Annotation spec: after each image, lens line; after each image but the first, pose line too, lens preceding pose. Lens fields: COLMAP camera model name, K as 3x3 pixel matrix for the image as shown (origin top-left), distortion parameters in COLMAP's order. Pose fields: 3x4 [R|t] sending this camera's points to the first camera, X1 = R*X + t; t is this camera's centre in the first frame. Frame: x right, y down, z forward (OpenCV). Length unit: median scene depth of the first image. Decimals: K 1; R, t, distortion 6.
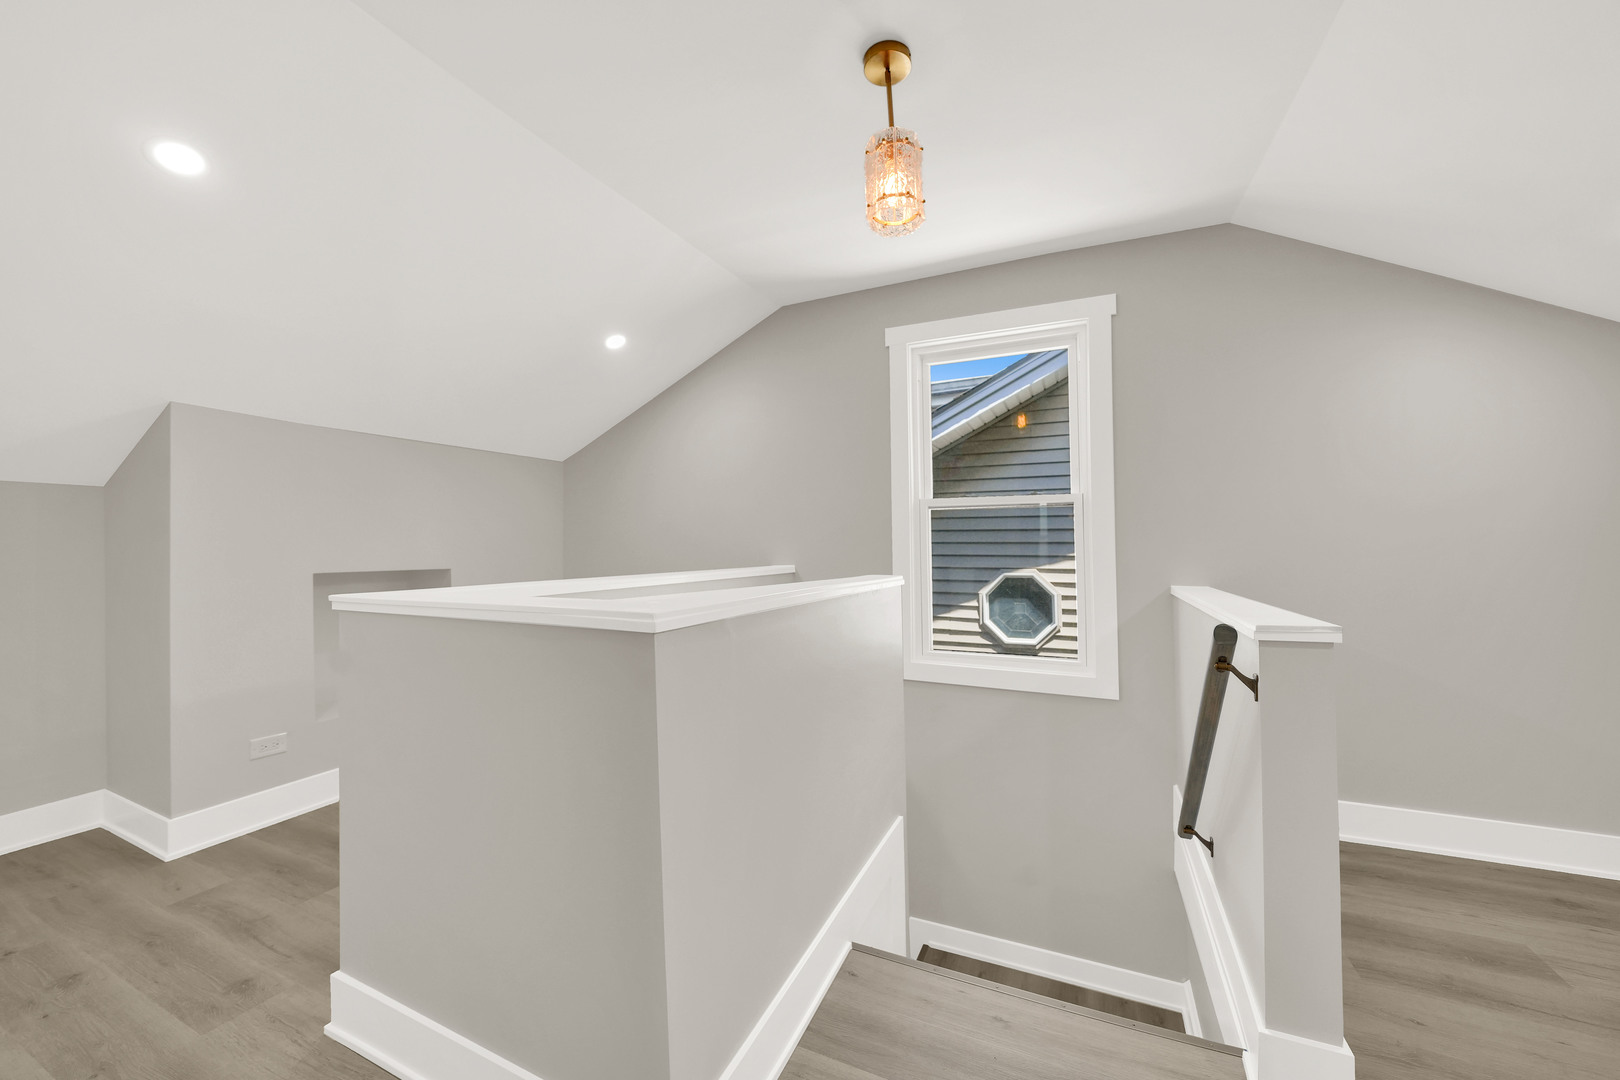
lens RADIAL K [[563.3, 0, 810.0], [0, 563.3, 540.0], [0, 0, 1]] dist [-0.018988, -0.000097]
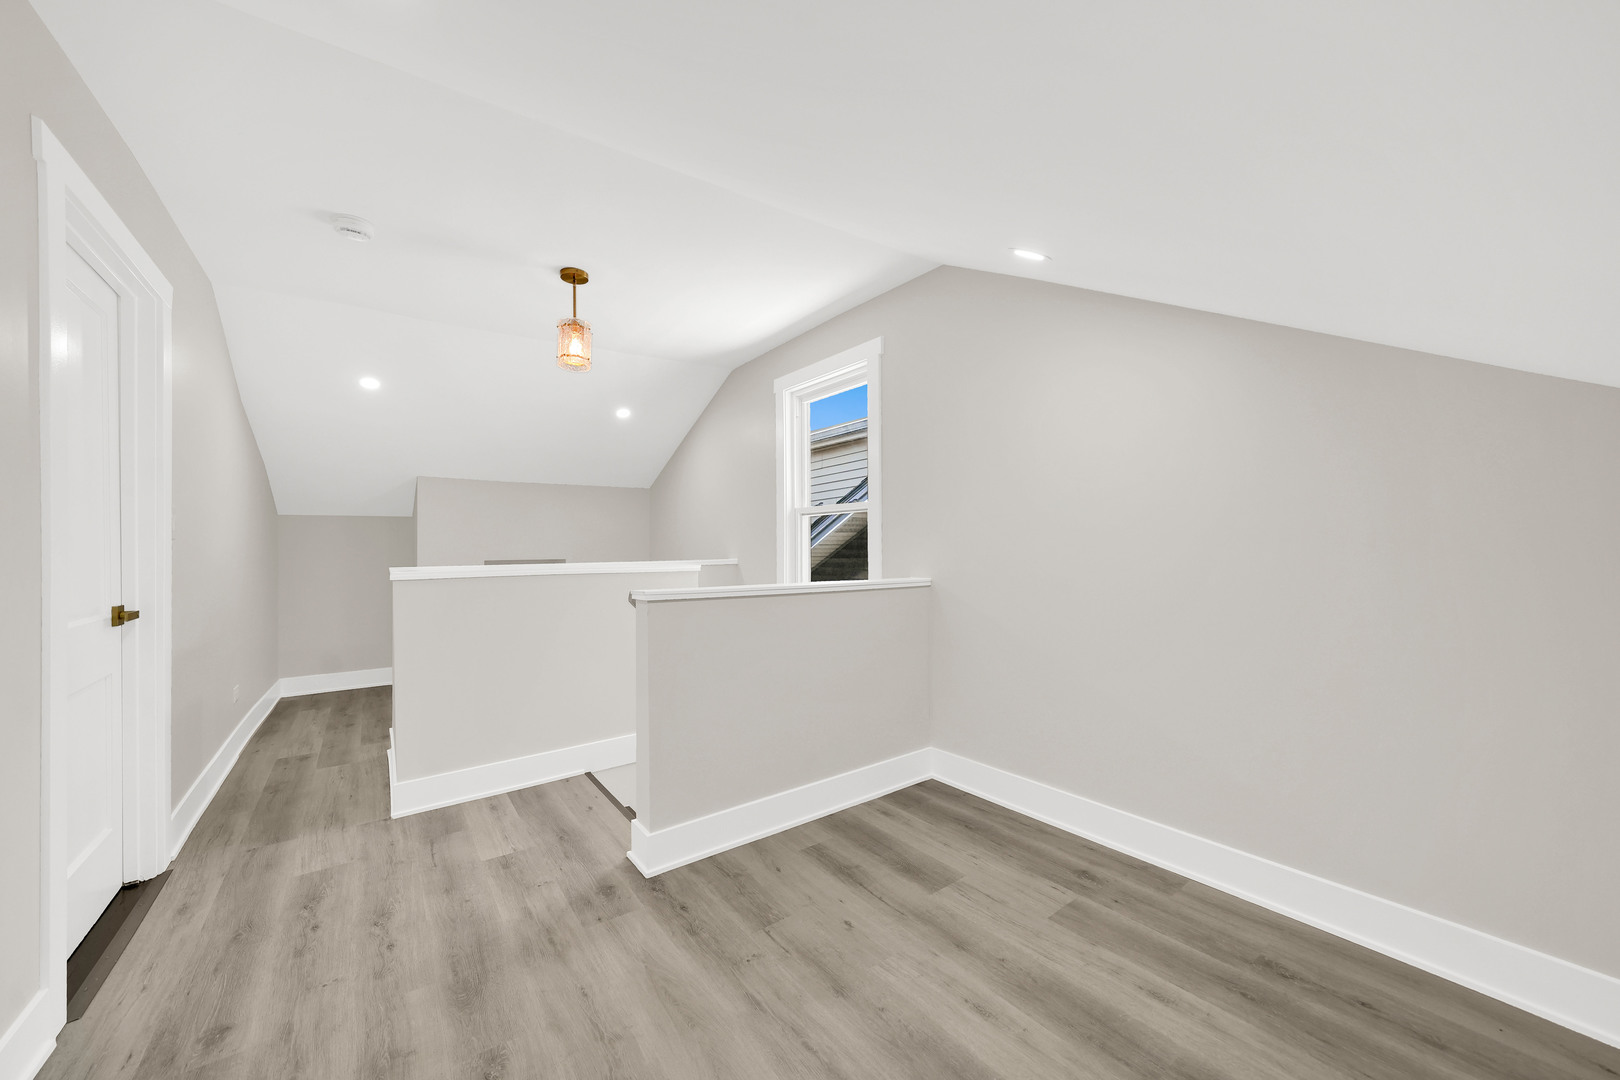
lens RADIAL K [[581.0, 0, 808.6], [0, 581.0, 533.3], [0, 0, 1]] dist [-0.001075, -0.000094]
pose [[0.880730, -0.014243, -0.473404, 0.969355], [0.003390, 0.999712, -0.023771, 0.019719], [0.473606, 0.019331, 0.880525, -0.182011]]
